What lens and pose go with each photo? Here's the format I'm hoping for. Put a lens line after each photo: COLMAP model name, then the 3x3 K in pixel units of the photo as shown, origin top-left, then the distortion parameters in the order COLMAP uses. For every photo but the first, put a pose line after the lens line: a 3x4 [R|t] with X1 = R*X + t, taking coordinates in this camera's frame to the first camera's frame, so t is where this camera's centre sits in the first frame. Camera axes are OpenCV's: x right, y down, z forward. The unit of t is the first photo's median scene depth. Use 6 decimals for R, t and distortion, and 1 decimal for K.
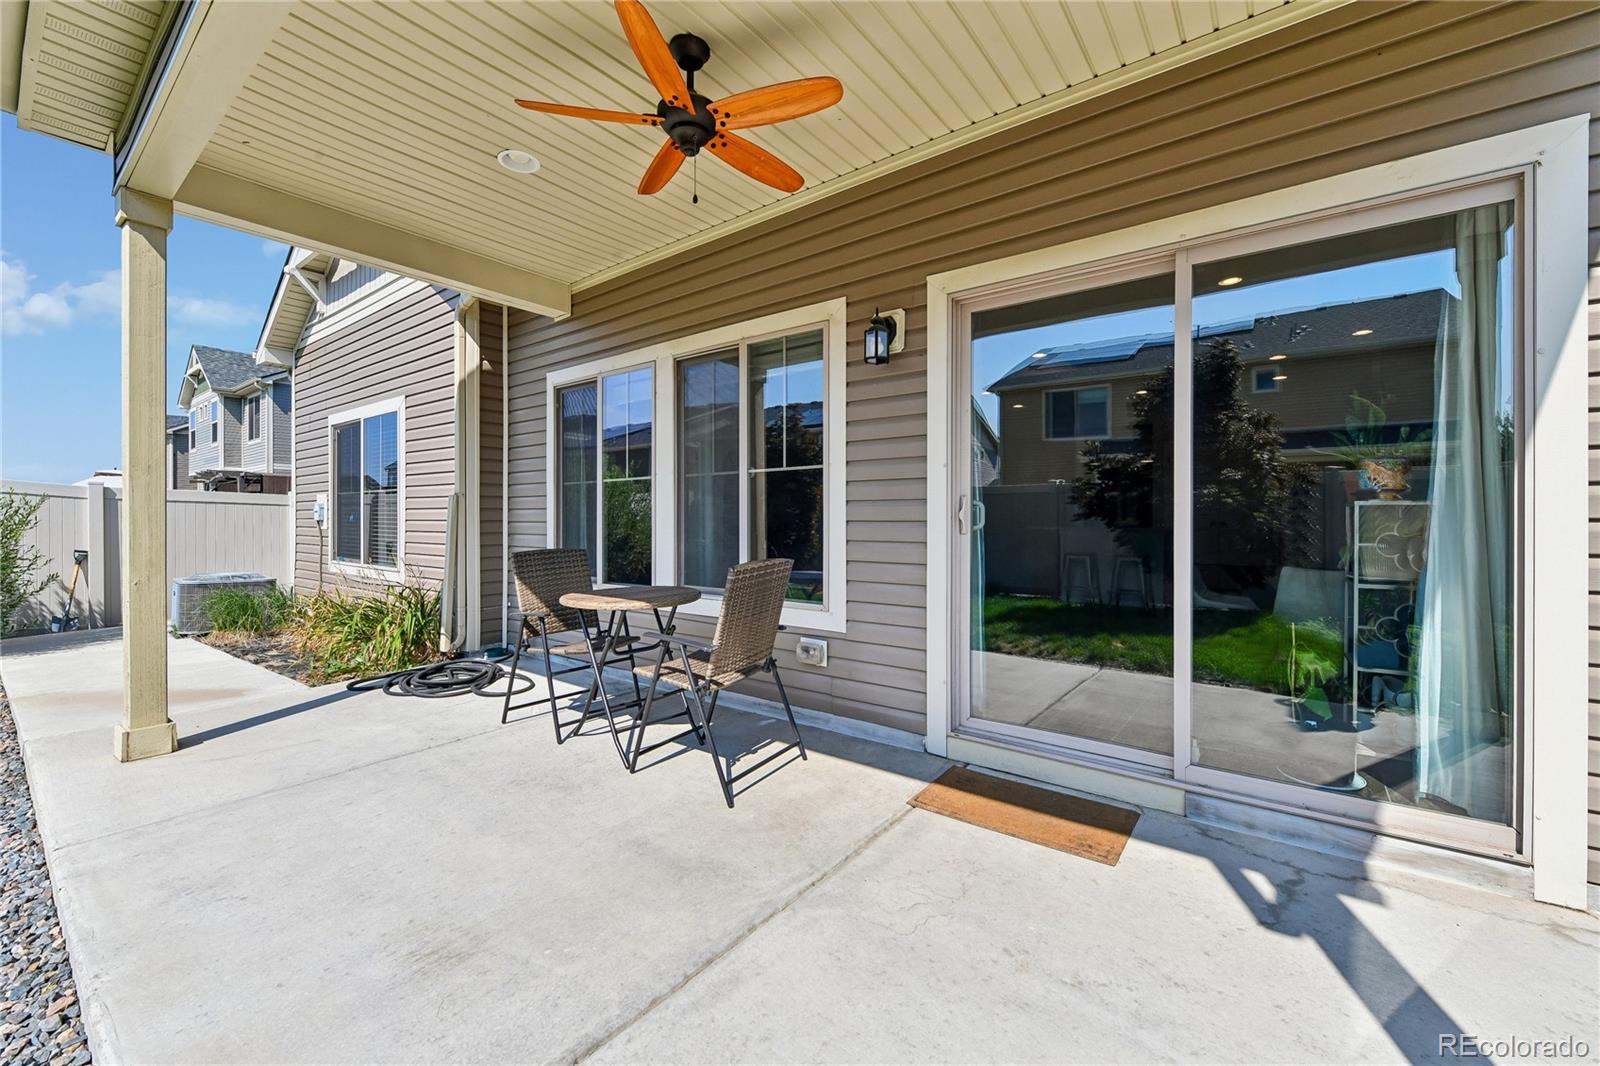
lens RADIAL K [[637.9, 0, 808.8], [0, 637.9, 530.2], [0, 0, 1]] dist [-0.002703, 0.000105]
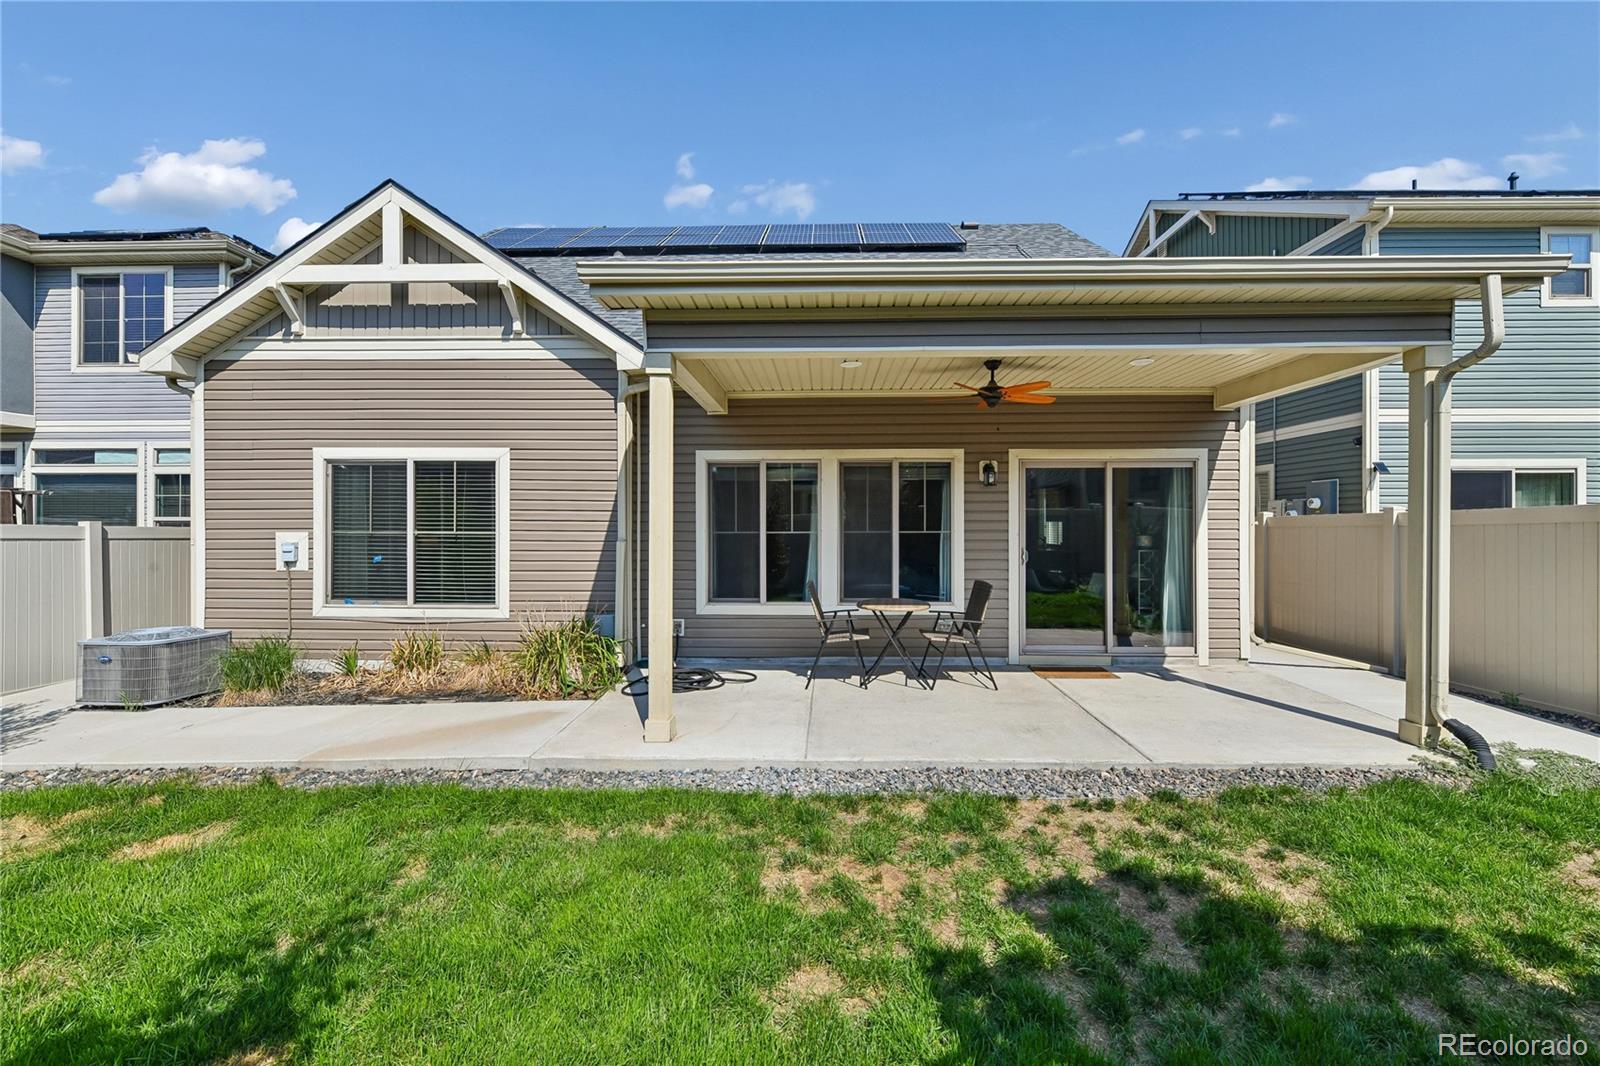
lens RADIAL K [[637.9, 0, 808.8], [0, 637.9, 530.2], [0, 0, 1]] dist [-0.002703, 0.000105]
pose [[0.812306, -0.003383, 0.583221, -1.600549], [0.010593, 0.999904, -0.008953, -0.099345], [-0.583135, 0.013451, 0.812264, -0.371386]]
